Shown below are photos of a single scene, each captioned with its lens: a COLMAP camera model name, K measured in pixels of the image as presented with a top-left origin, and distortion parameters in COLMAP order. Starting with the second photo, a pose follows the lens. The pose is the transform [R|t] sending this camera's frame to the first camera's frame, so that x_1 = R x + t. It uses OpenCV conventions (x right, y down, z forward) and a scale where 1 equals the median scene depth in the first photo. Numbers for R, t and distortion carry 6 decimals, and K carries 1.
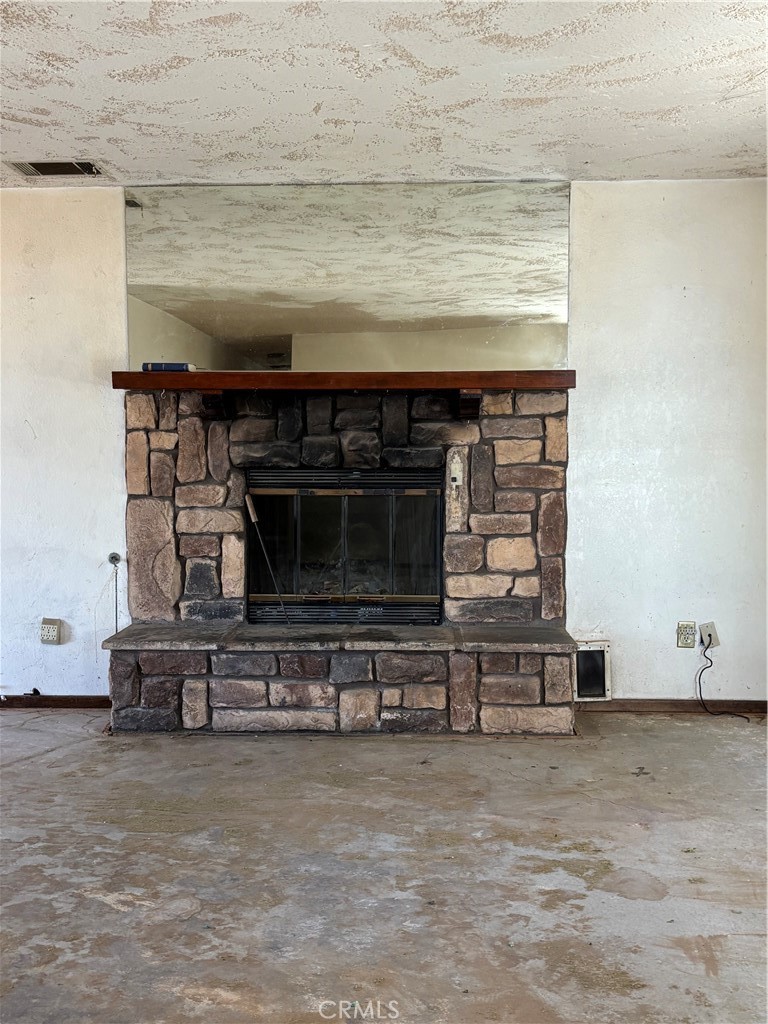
lens RADIAL K [[1119.8, 0, 381.5], [0, 1119.8, 515.1], [0, 0, 1]] dist [0.020158, 0.000000]
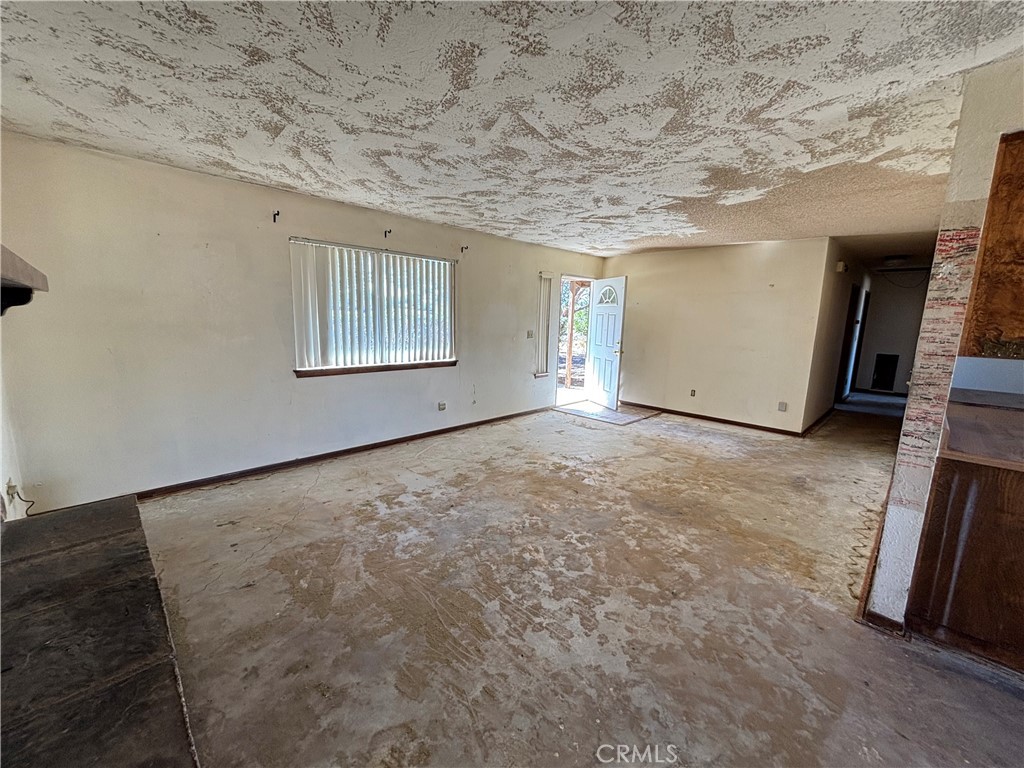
lens RADIAL K [[412.1, 0, 508.6], [0, 412.1, 384.3], [0, 0, 1]] dist [0.001496, -0.000434]
pose [[-0.728742, -0.127614, 0.672792, -0.626077], [0.022184, 0.977567, 0.209453, -0.142070], [-0.684428, 0.167563, -0.709564, 1.401931]]
